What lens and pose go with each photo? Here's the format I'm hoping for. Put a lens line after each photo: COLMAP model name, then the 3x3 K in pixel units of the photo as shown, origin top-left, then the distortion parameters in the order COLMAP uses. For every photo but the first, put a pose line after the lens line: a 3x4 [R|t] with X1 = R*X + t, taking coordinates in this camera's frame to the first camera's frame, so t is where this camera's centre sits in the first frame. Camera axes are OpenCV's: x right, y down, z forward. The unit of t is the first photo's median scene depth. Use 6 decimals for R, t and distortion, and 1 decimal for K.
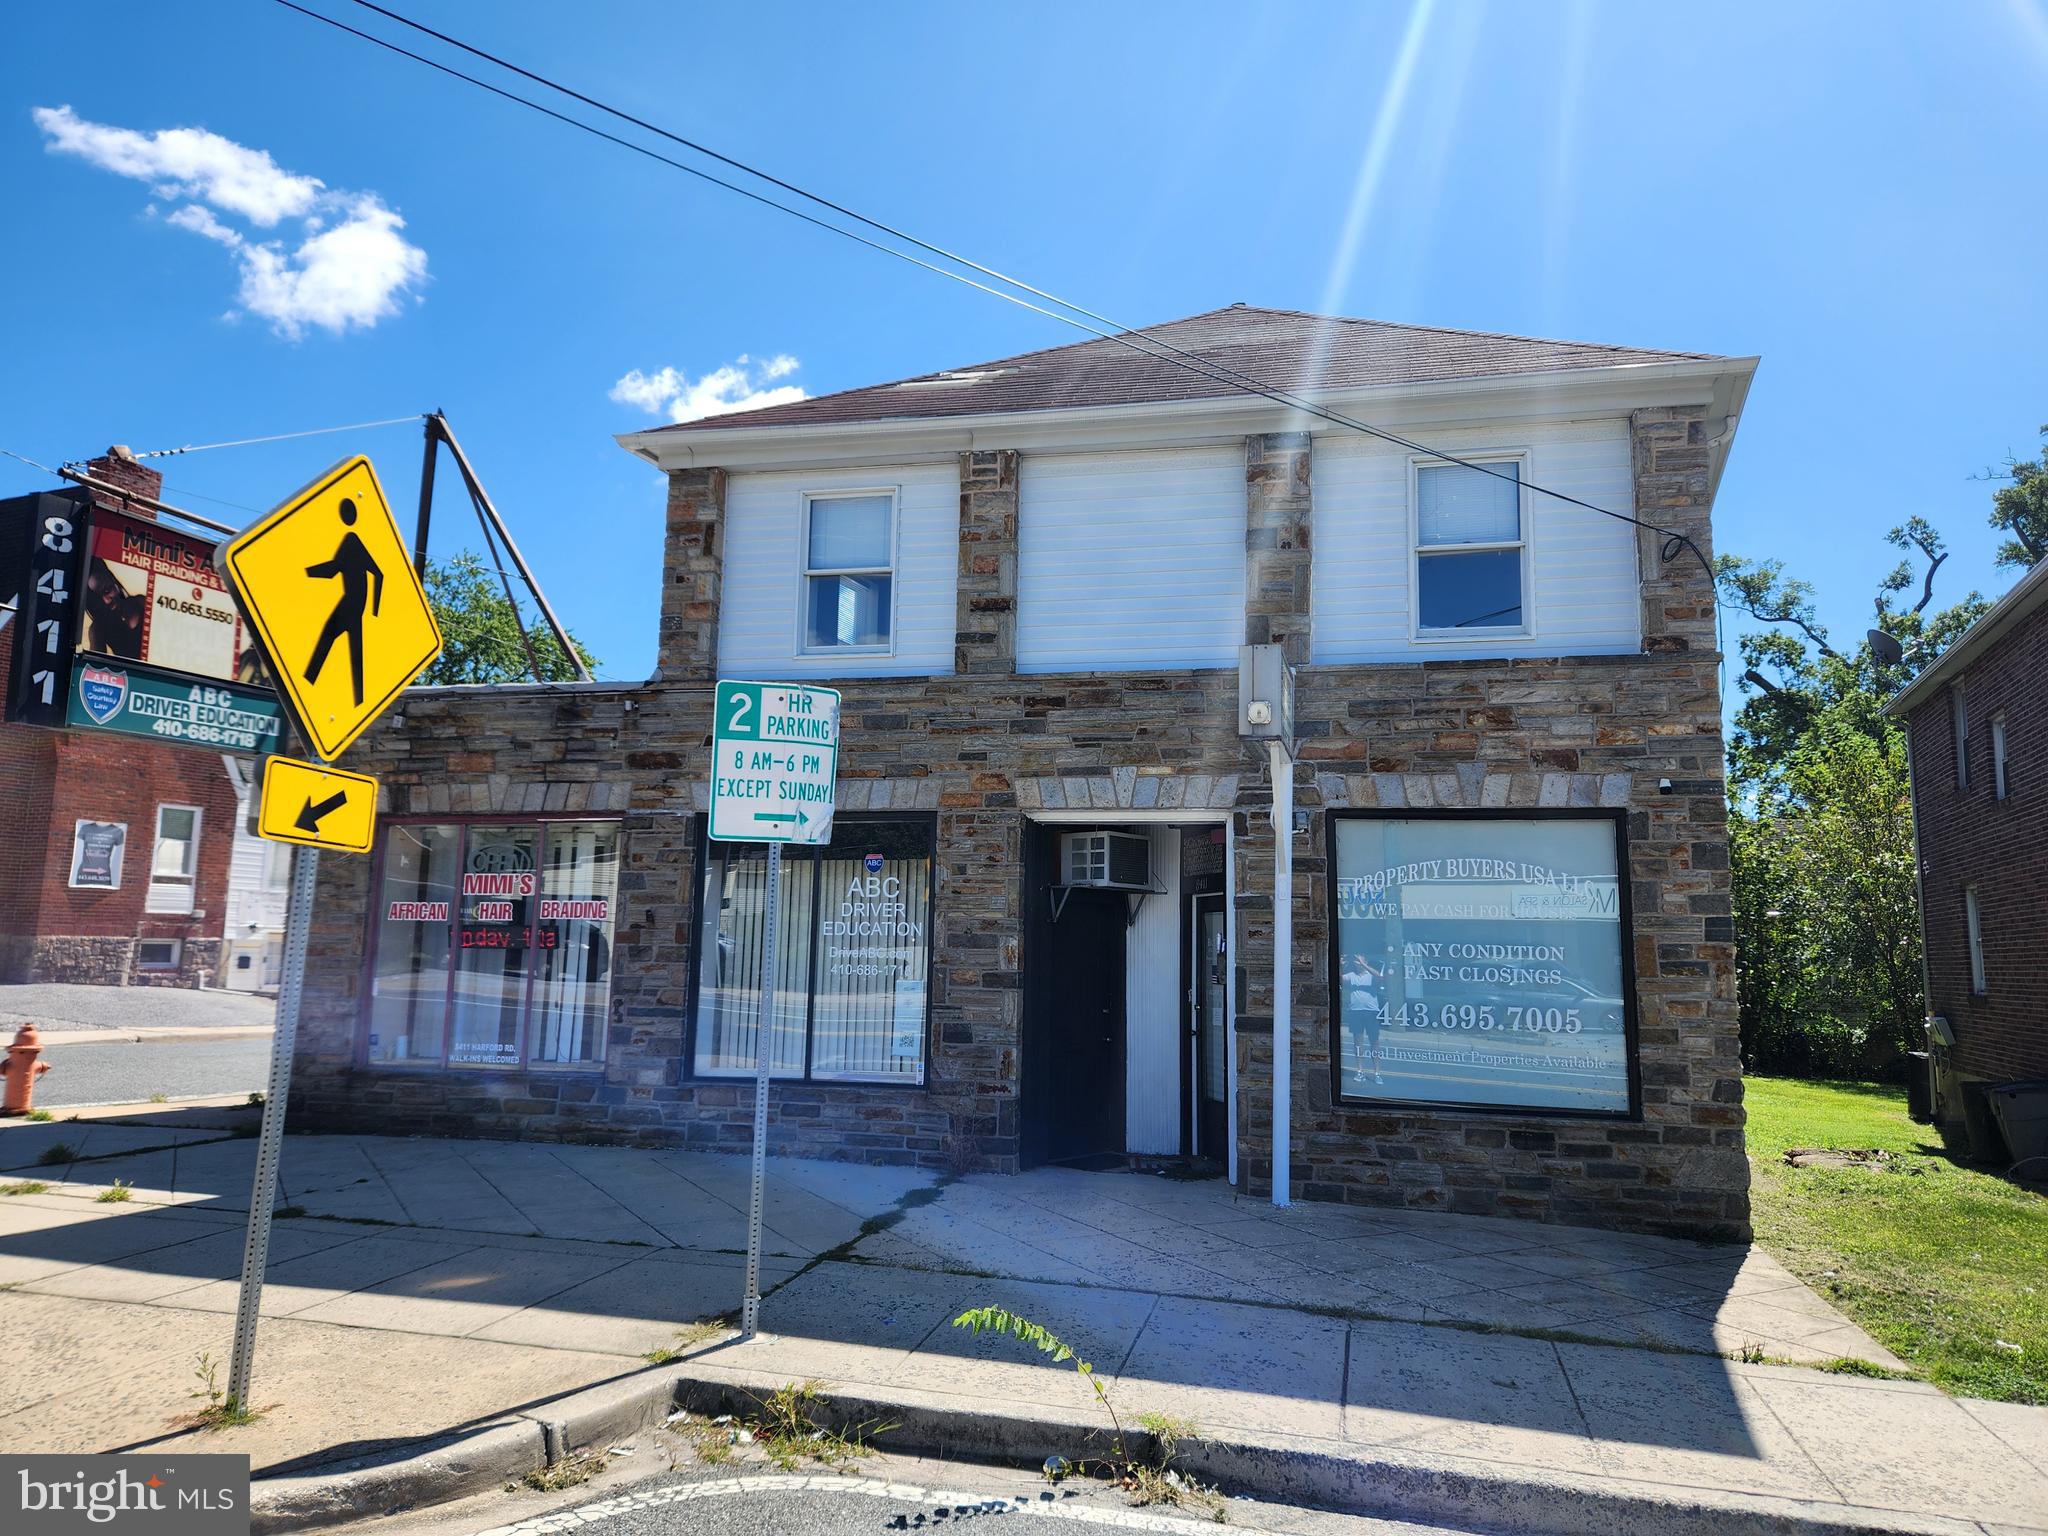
lens RADIAL K [[1366.5, 0, 1026.1], [0, 1366.5, 762.6], [0, 0, 1]] dist [0.047354, -0.001548]
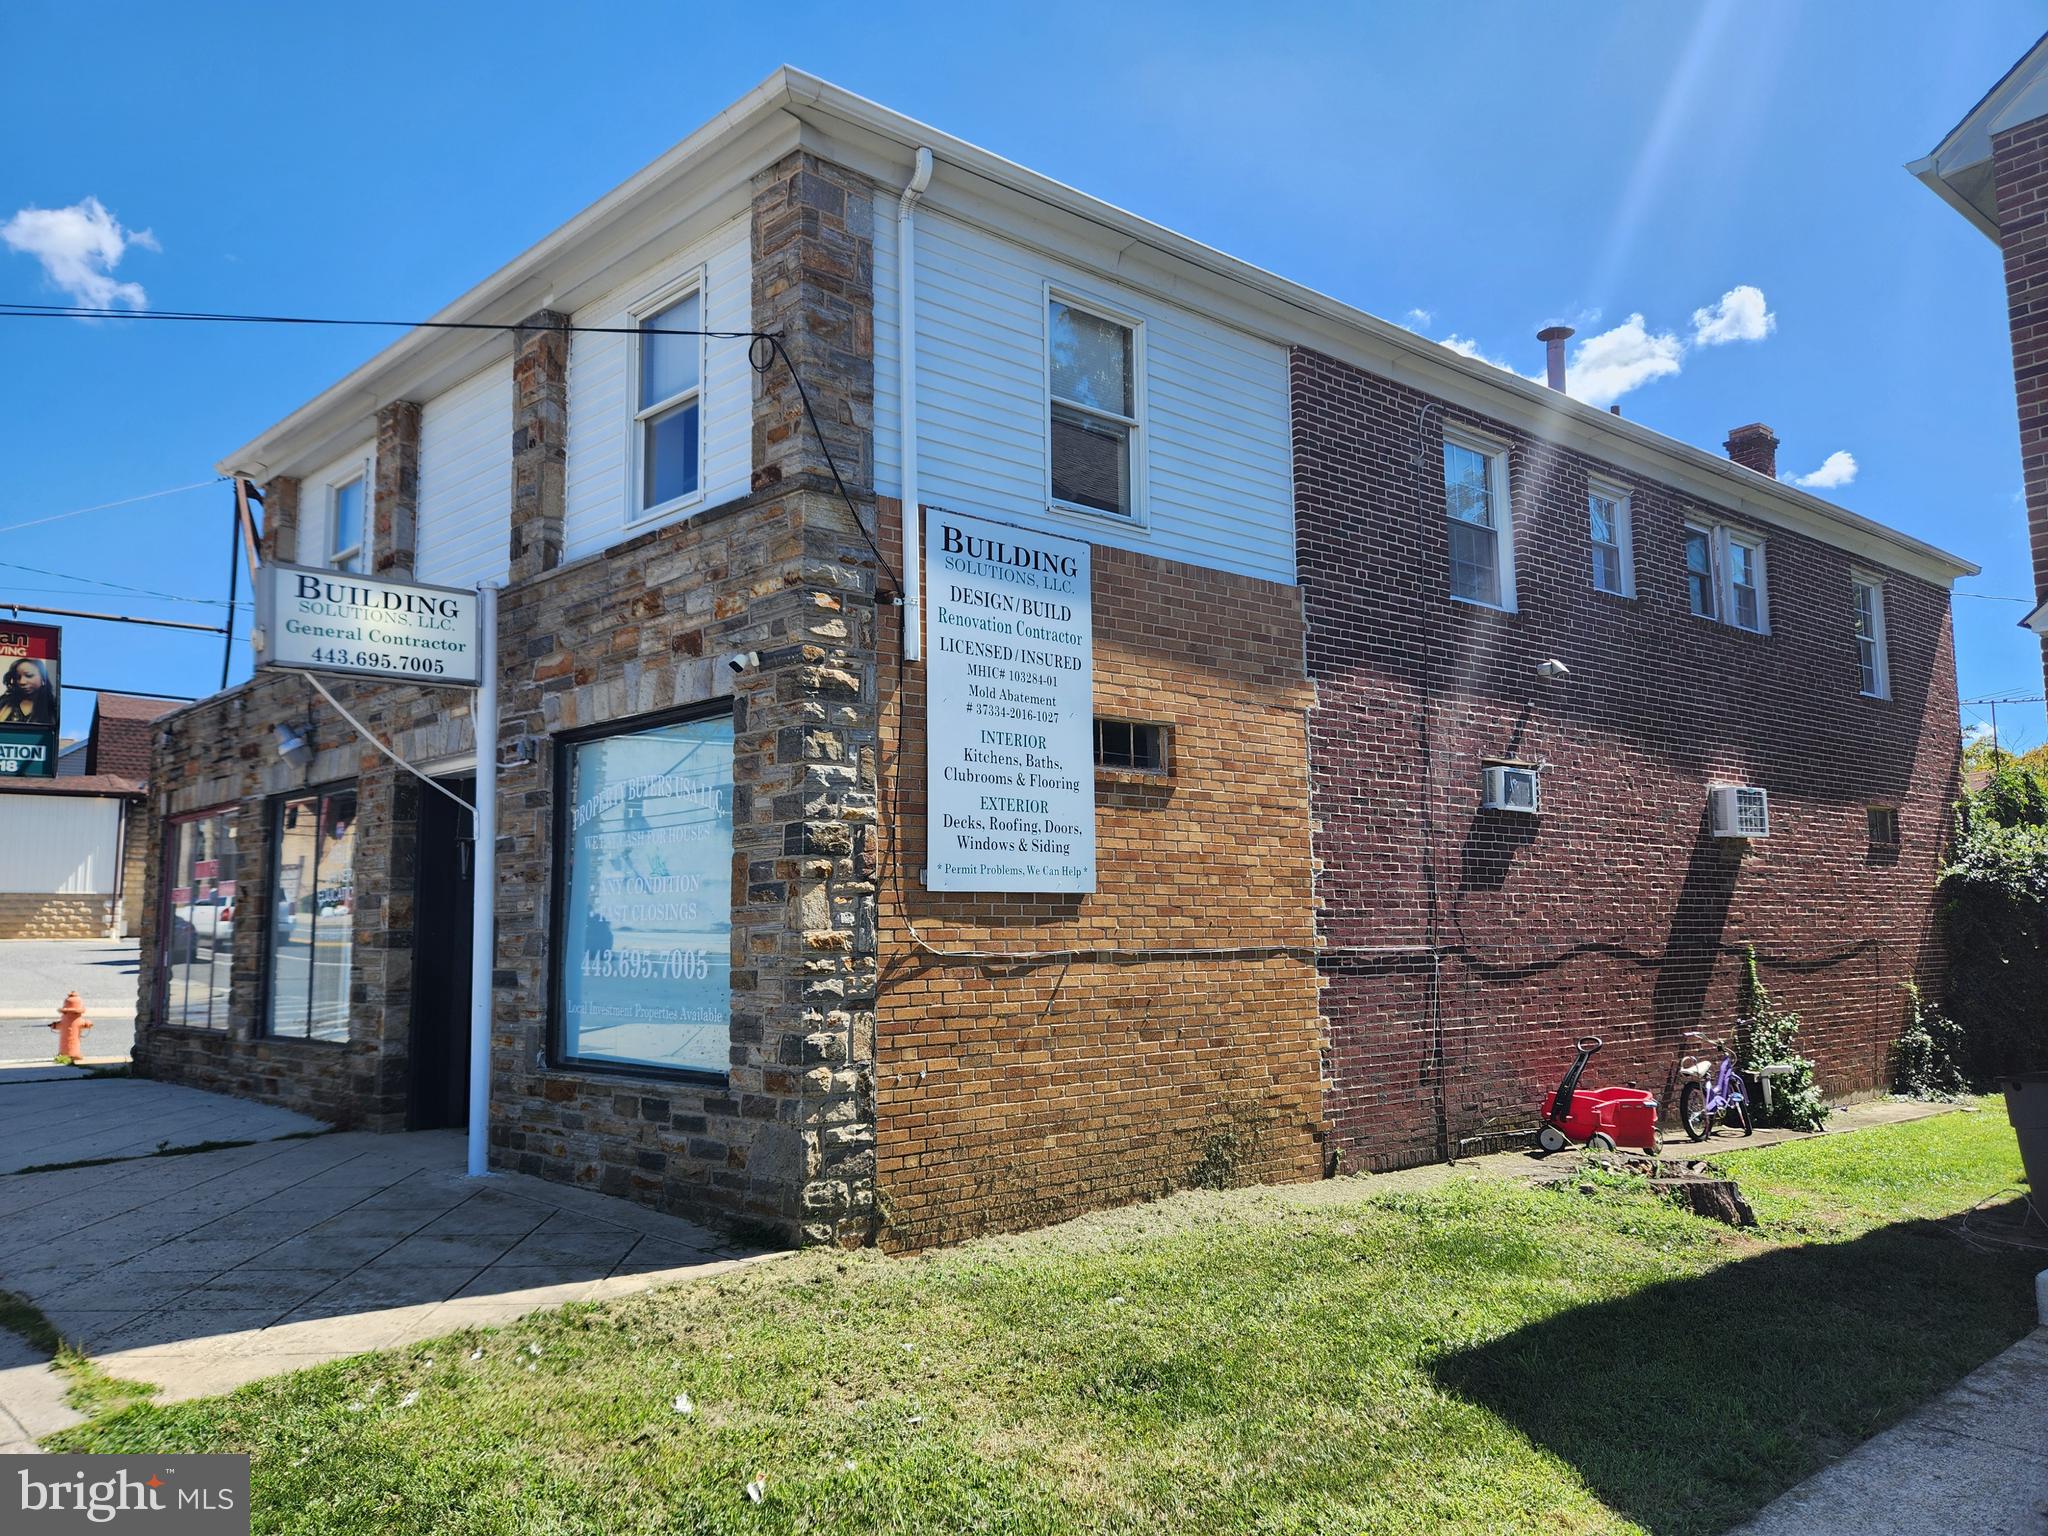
lens RADIAL K [[1366.5, 0, 1022.1], [0, 1366.5, 777.0], [0, 0, 1]] dist [0.047354, -0.001548]
pose [[0.858401, -0.086320, -0.505664, 0.969410], [0.095747, 0.995378, -0.007379, 0.101535], [0.503964, -0.042082, 0.862699, 0.404230]]
